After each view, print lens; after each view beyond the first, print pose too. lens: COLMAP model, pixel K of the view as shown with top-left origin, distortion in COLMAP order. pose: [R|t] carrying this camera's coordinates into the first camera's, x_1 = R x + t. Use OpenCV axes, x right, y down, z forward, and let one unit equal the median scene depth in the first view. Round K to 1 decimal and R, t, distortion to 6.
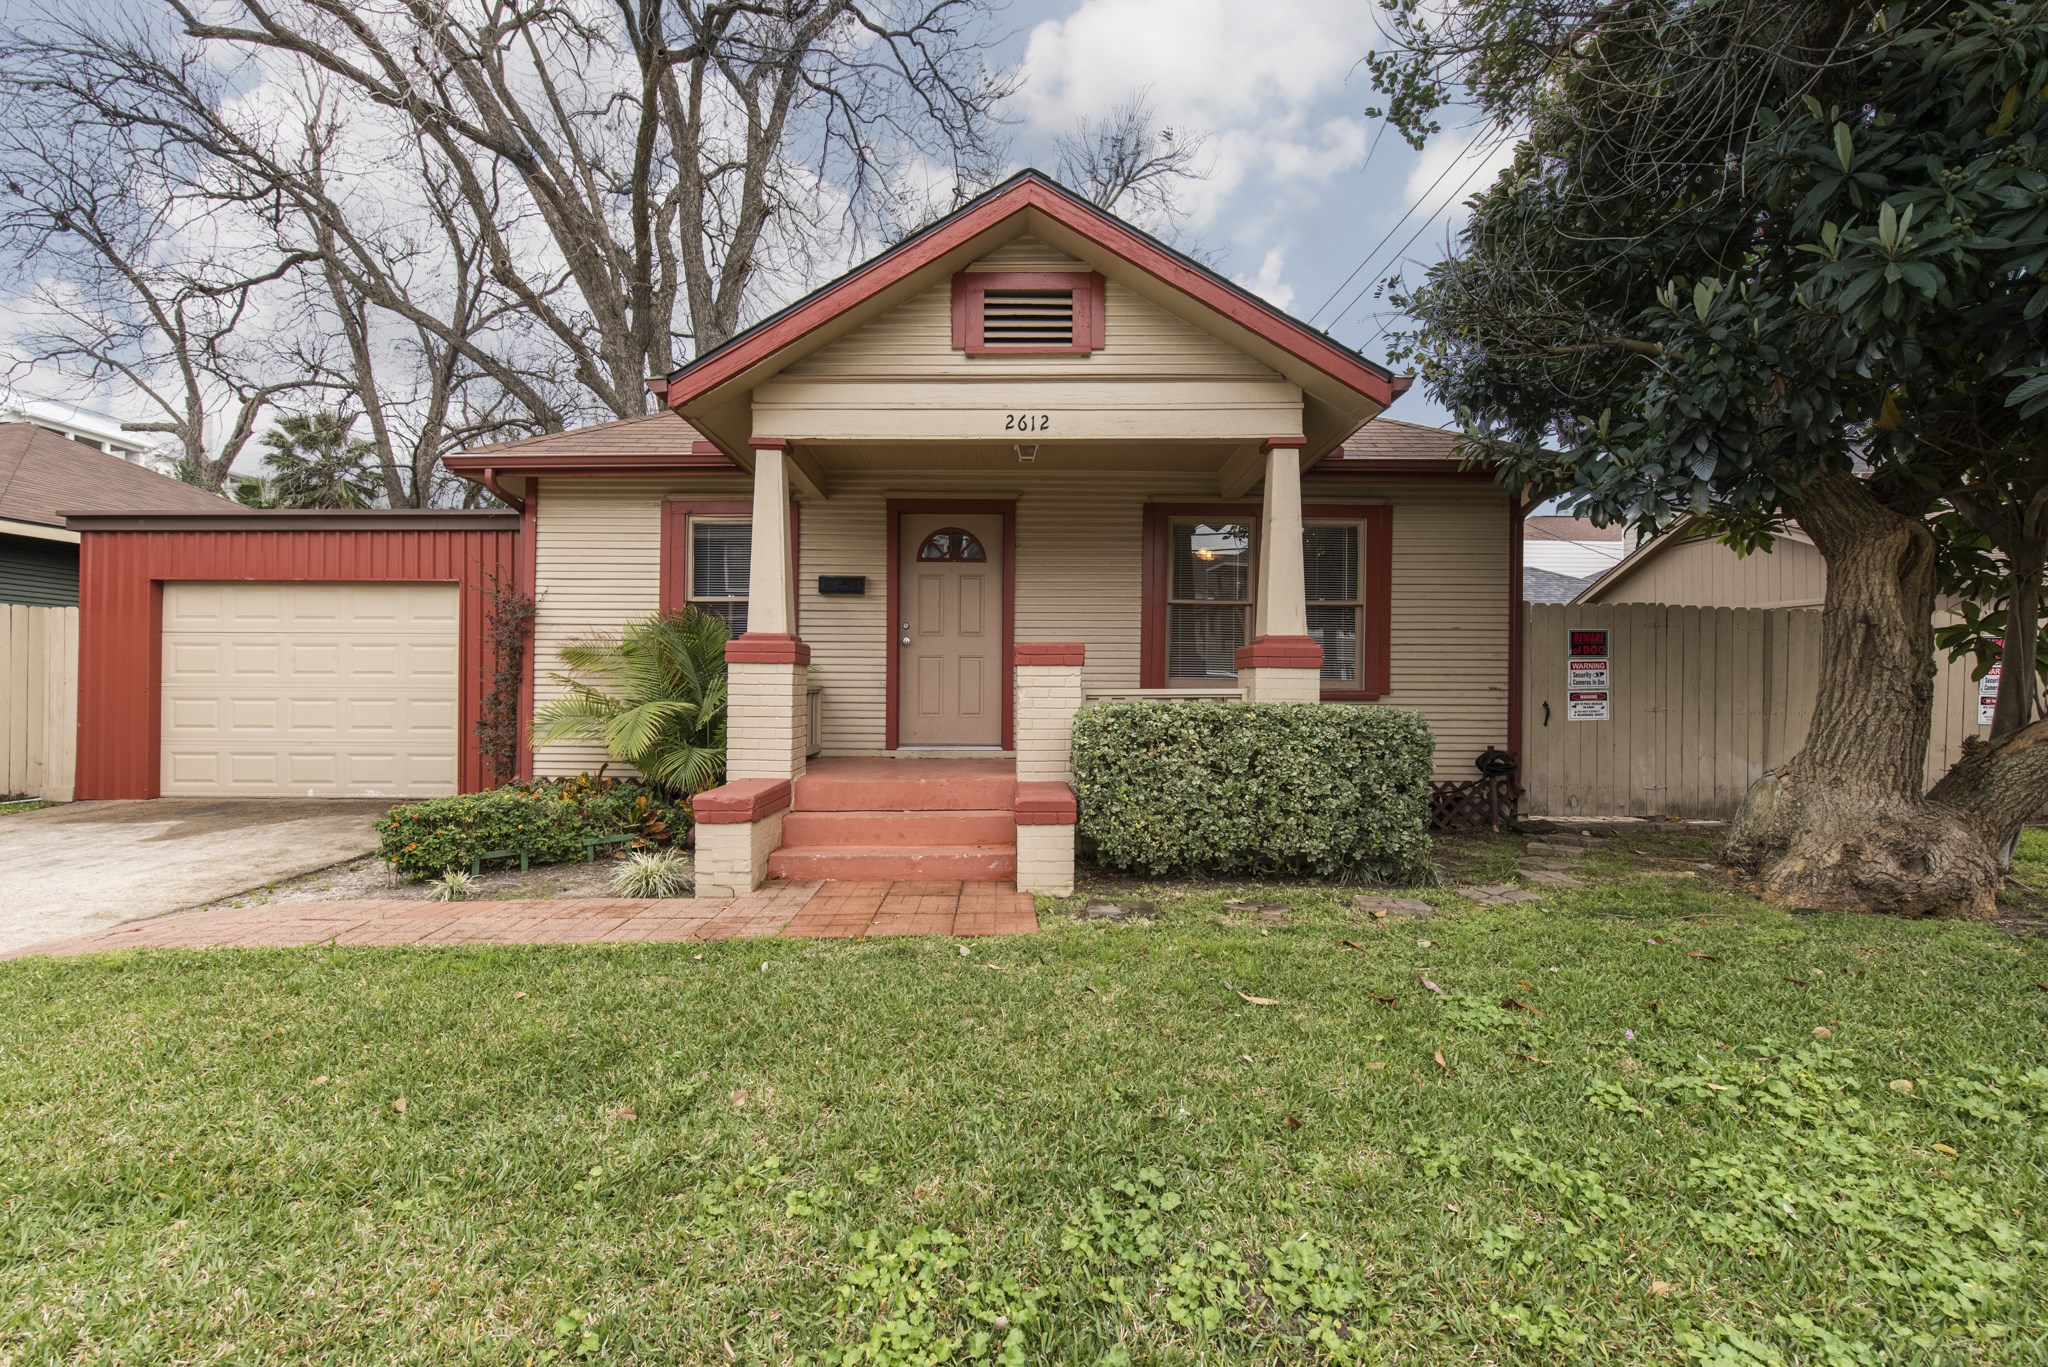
lens RADIAL K [[889.6, 0, 1024.0], [0, 889.6, 683.5], [0, 0, 1]] dist [0.001414, -0.000333]
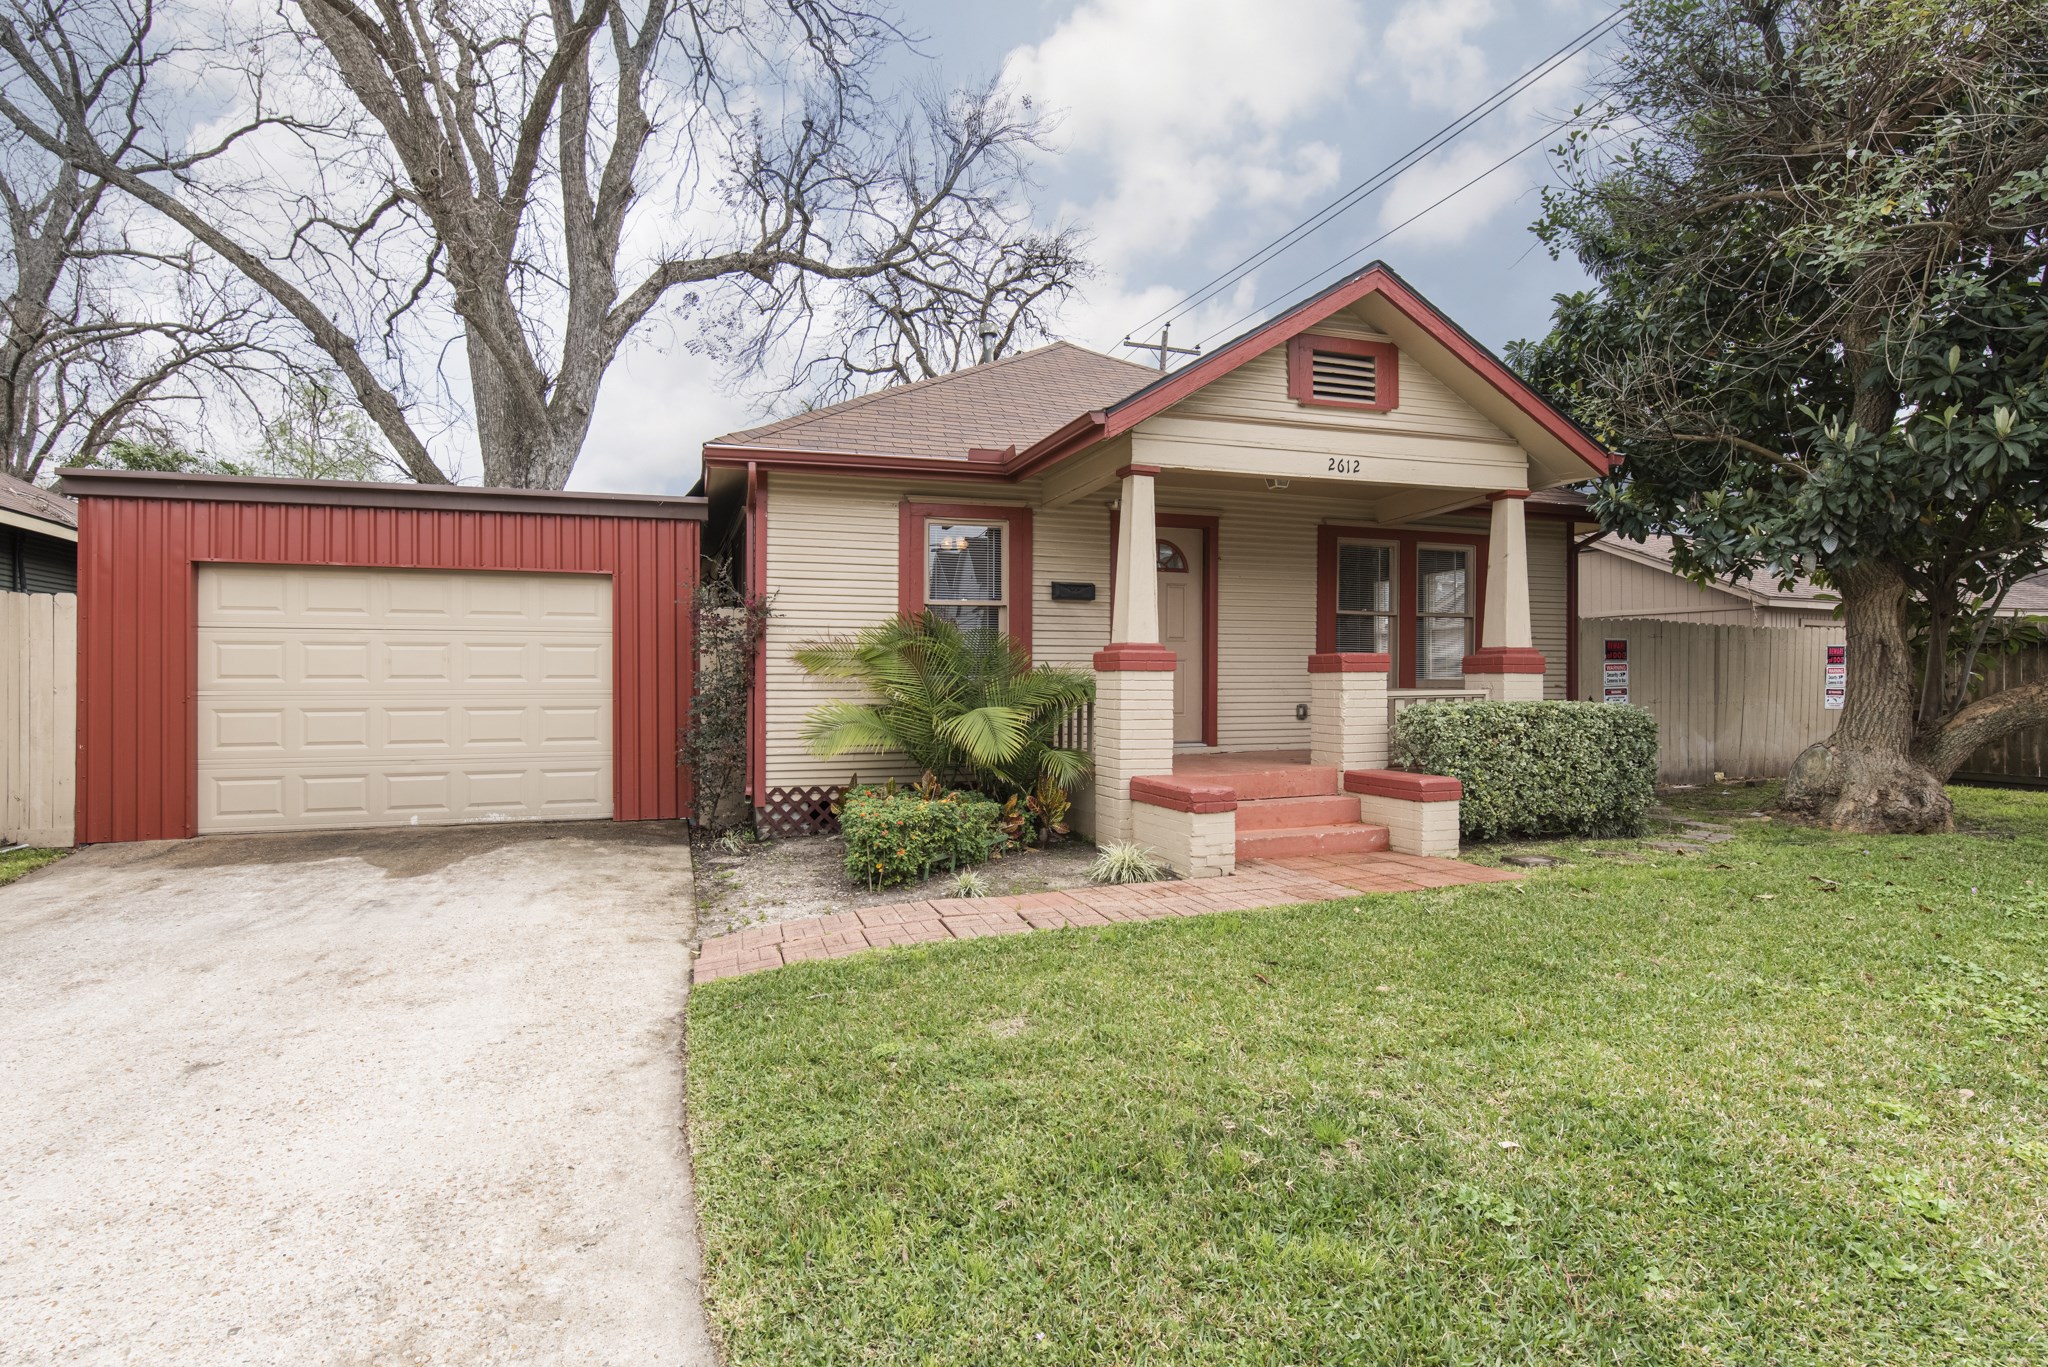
lens RADIAL K [[1021.8, 0, 1023.3], [0, 1021.8, 674.5], [0, 0, 1]] dist [-0.001961, -0.000232]
pose [[0.946046, -0.004196, 0.324004, -0.826797], [0.003879, 0.999991, 0.001626, -0.020323], [-0.324008, -0.000281, 0.946054, -0.140201]]
